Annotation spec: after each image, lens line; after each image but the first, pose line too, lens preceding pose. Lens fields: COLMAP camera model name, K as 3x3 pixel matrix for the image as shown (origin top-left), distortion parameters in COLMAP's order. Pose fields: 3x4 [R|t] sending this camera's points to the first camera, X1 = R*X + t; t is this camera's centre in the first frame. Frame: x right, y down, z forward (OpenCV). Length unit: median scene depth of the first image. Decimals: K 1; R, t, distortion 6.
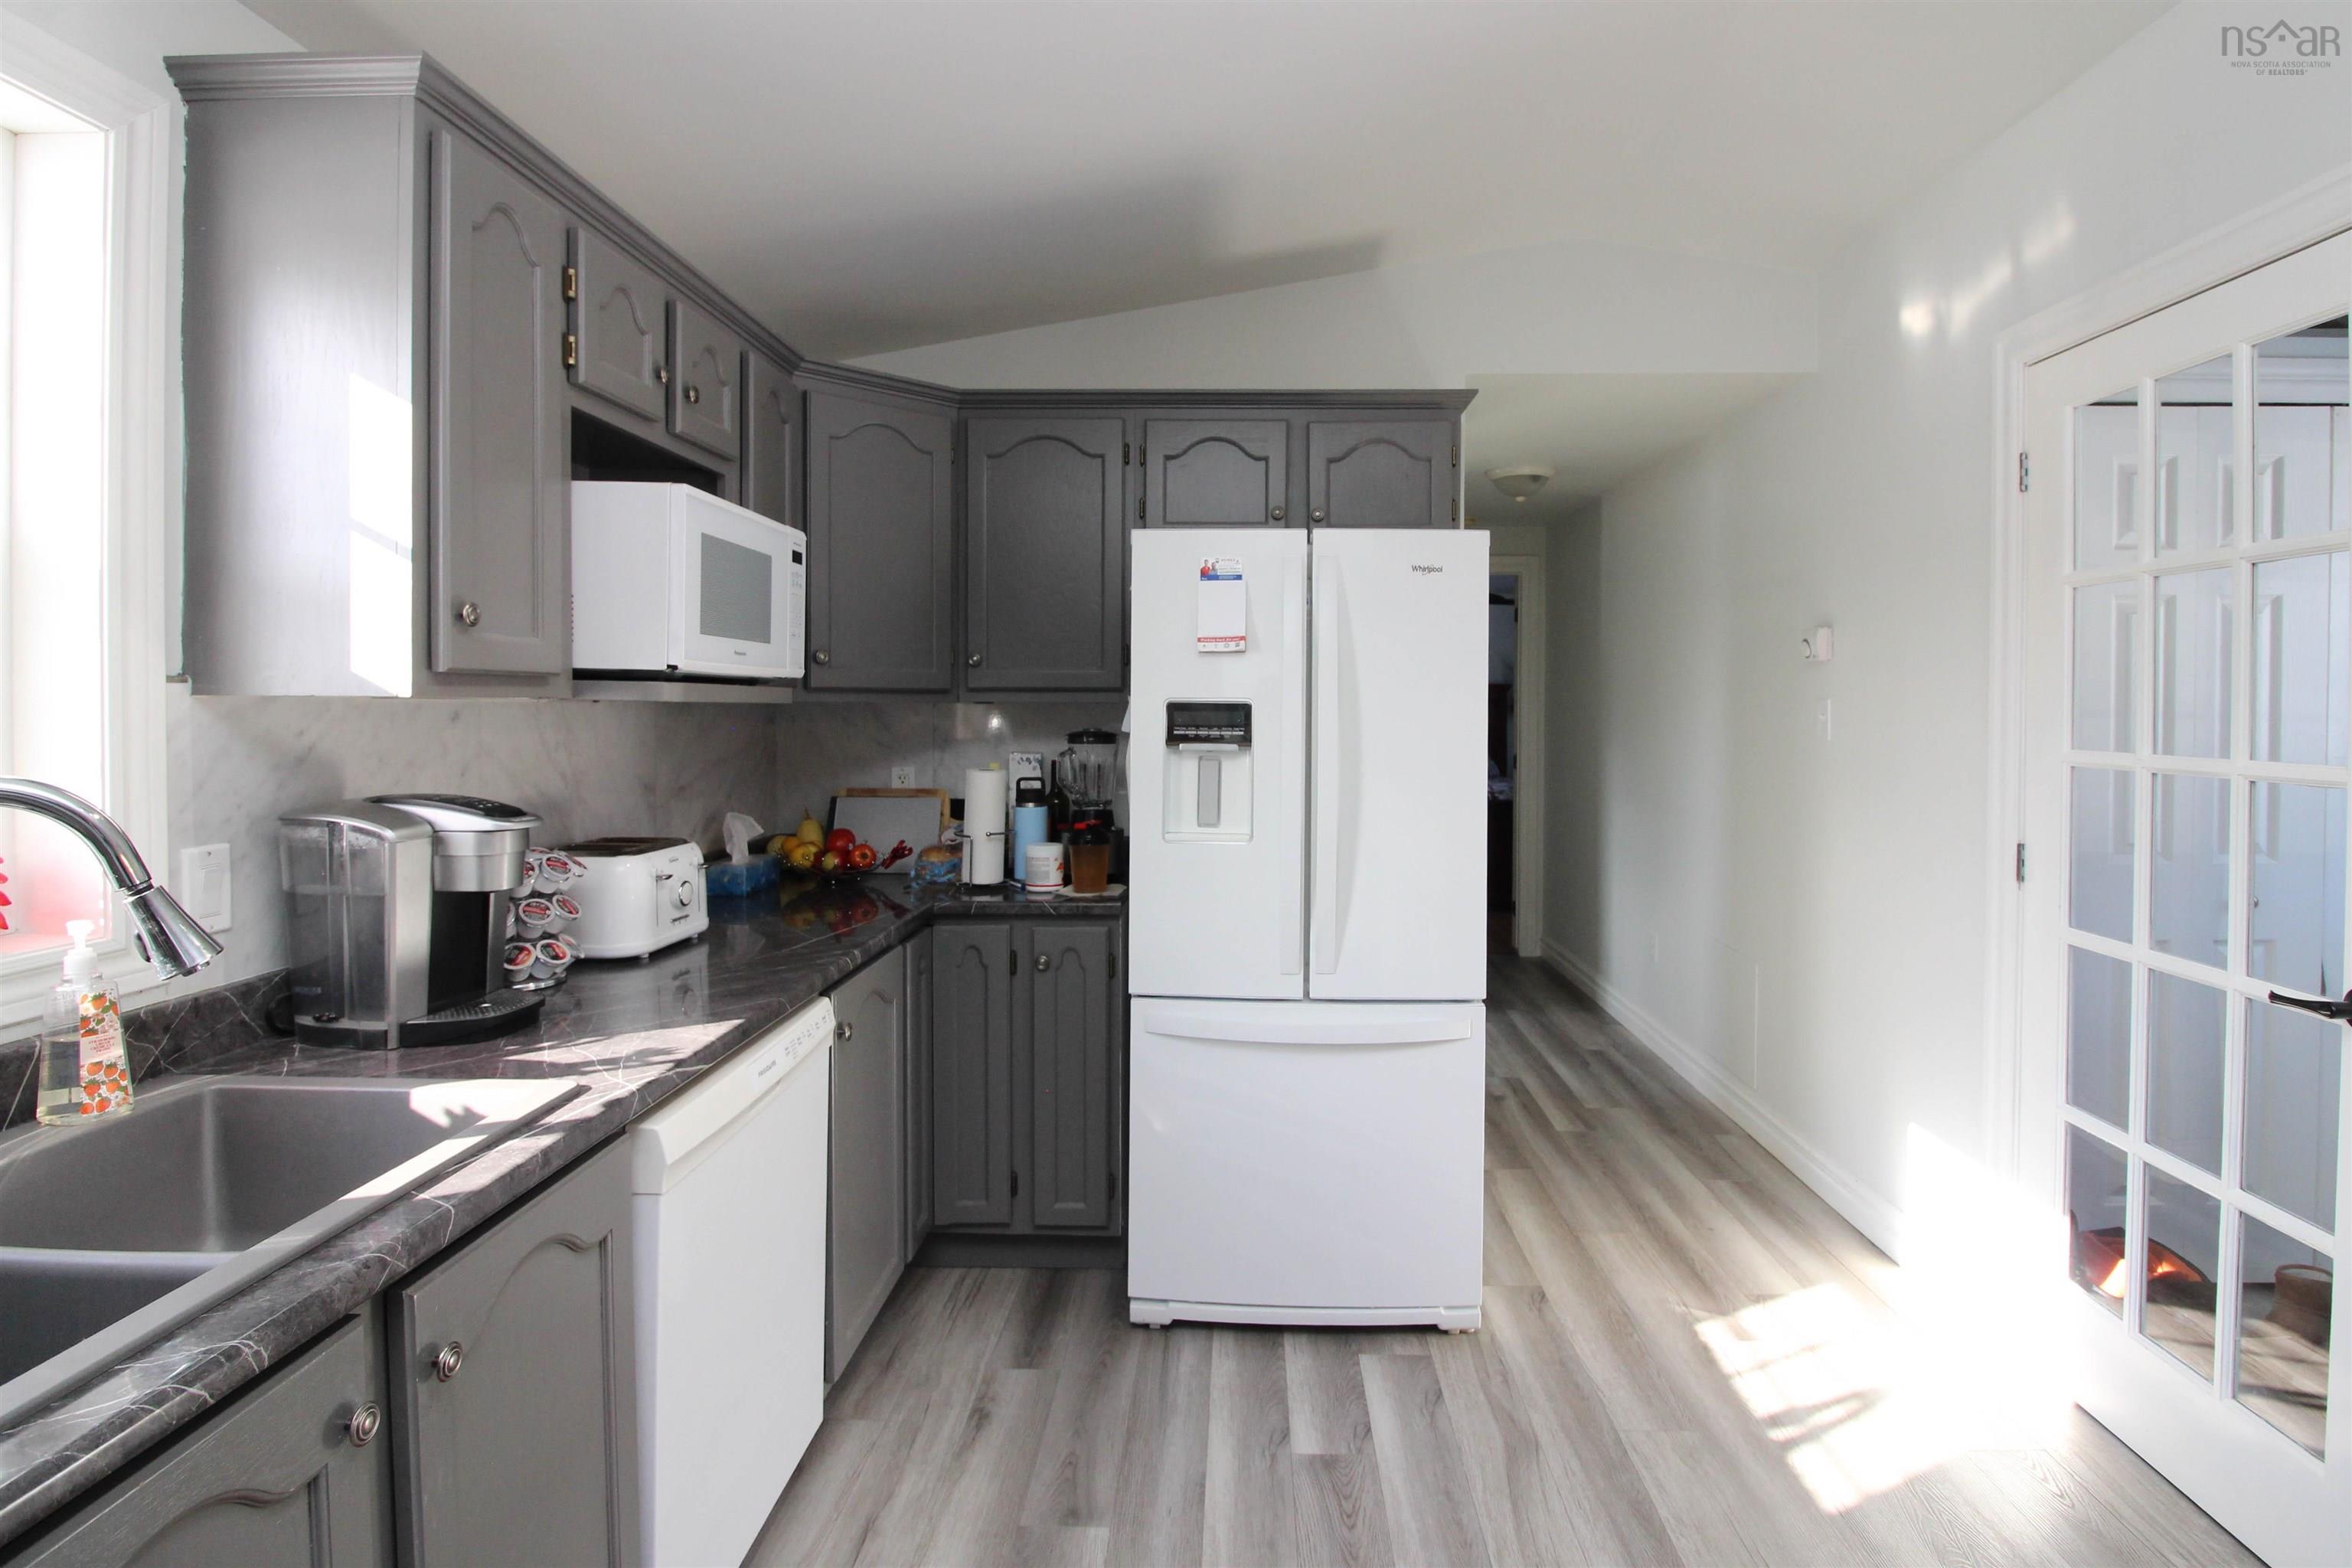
lens RADIAL K [[1151.8, 0, 1217.8], [0, 1151.8, 718.7], [0, 0, 1]] dist [-0.021597, -0.004544]
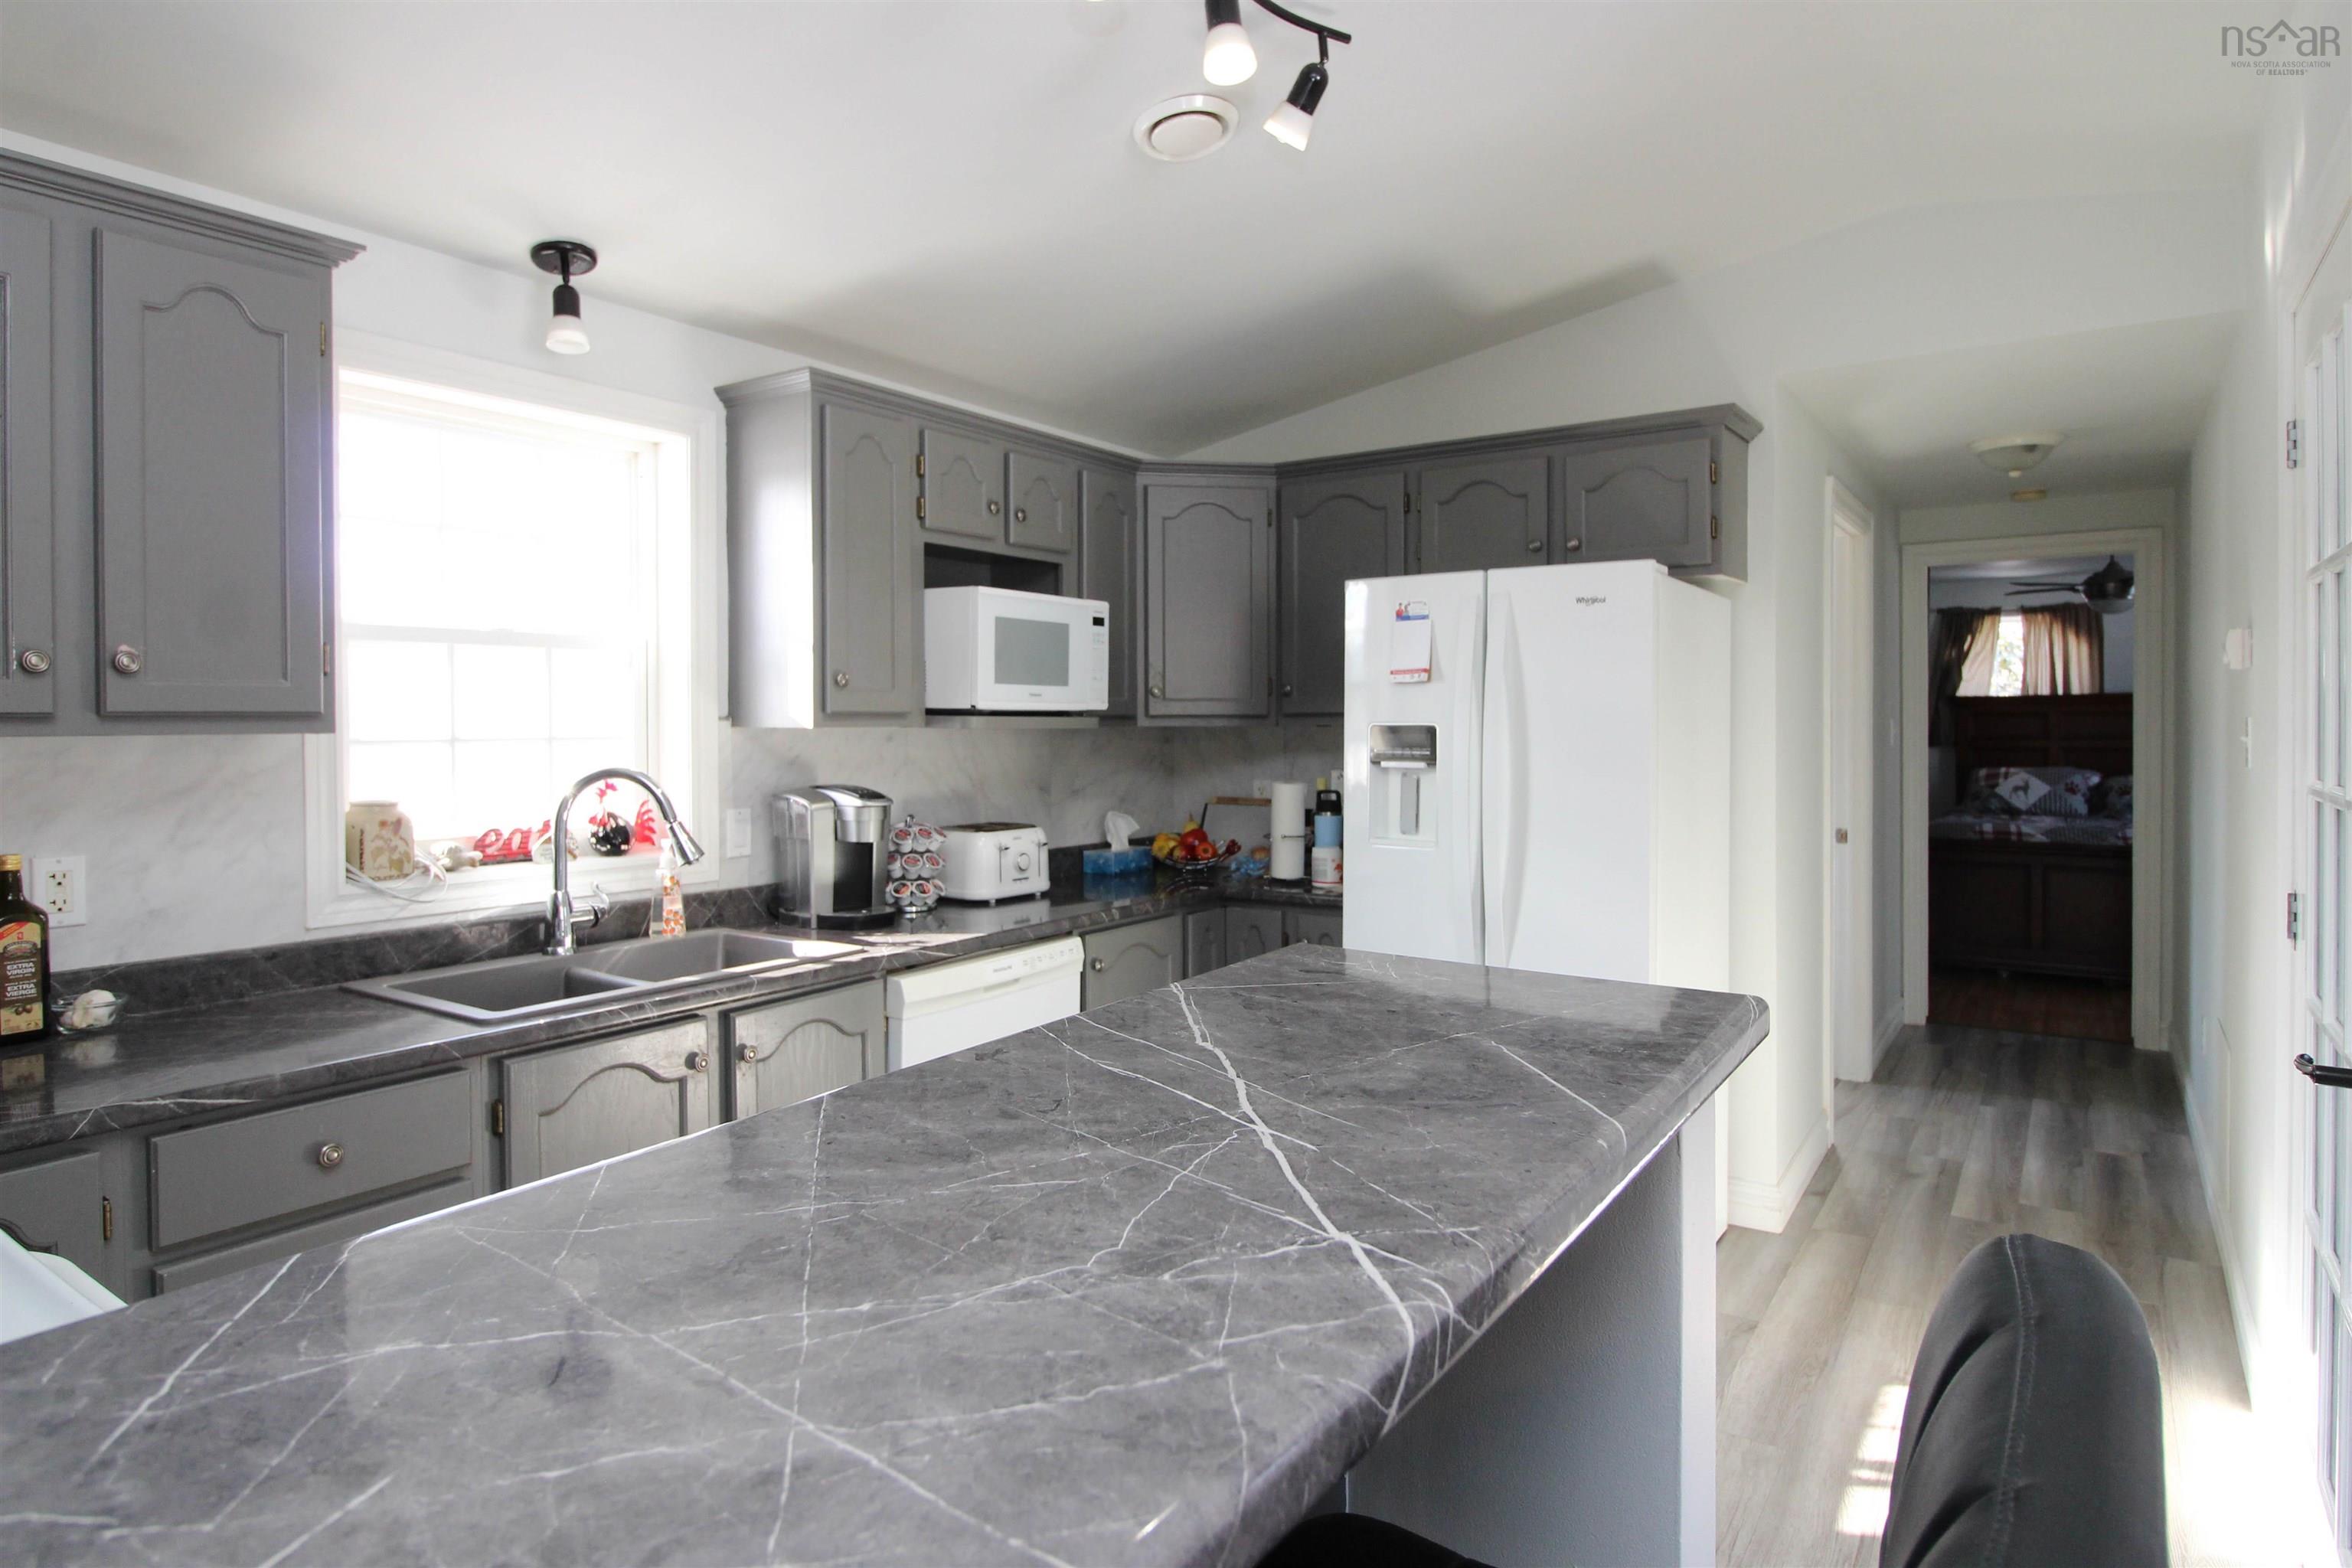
lens RADIAL K [[1294.7, 0, 1149.8], [0, 1294.7, 727.7], [0, 0, 1]] dist [-0.004546, -0.002407]
pose [[0.827580, -0.003725, -0.561335, 0.624316], [-0.000205, 0.999976, -0.006939, -0.004196], [0.561348, 0.005857, 0.827559, -0.274118]]
